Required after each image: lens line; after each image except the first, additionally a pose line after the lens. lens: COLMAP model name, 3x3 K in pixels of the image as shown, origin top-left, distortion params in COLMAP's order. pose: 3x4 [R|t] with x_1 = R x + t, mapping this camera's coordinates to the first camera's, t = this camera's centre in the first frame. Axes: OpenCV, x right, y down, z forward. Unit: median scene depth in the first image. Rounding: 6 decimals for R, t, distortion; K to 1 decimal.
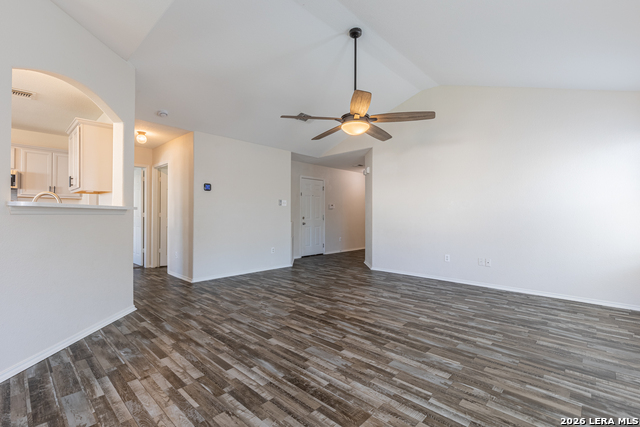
lens RADIAL K [[290.5, 0, 320.0], [0, 290.5, 213.5], [0, 0, 1]] dist [0.003087, -0.000144]
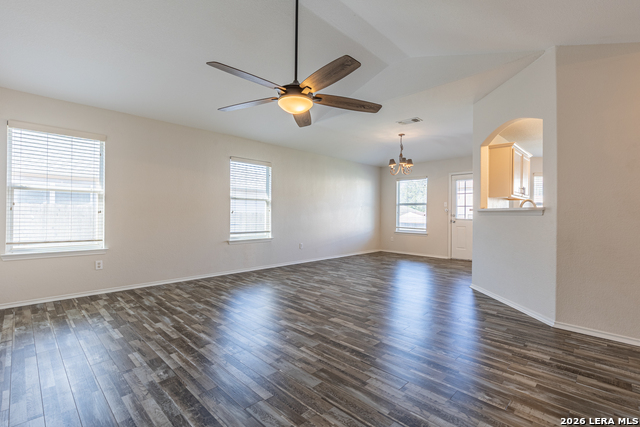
lens RADIAL K [[298.3, 0, 317.9], [0, 298.3, 212.3], [0, 0, 1]] dist [0.000534, -0.000052]
pose [[-0.999639, -0.011243, 0.024417, 0.039837], [-0.011502, 0.999879, -0.010497, 0.013245], [-0.024296, -0.010774, -0.999647, 2.028781]]
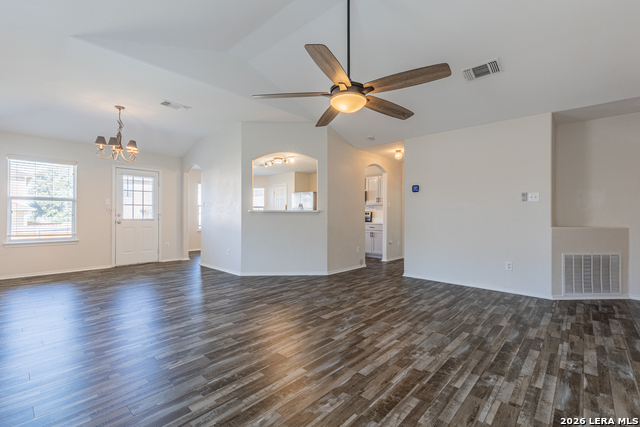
lens RADIAL K [[288.3, 0, 327.7], [0, 288.3, 214.7], [0, 0, 1]] dist [0.004362, 0.000158]
pose [[0.029380, -0.002365, -0.999566, 0.994107], [0.003475, 0.999991, -0.002264, 0.006091], [0.999562, -0.003407, 0.029388, 1.024108]]
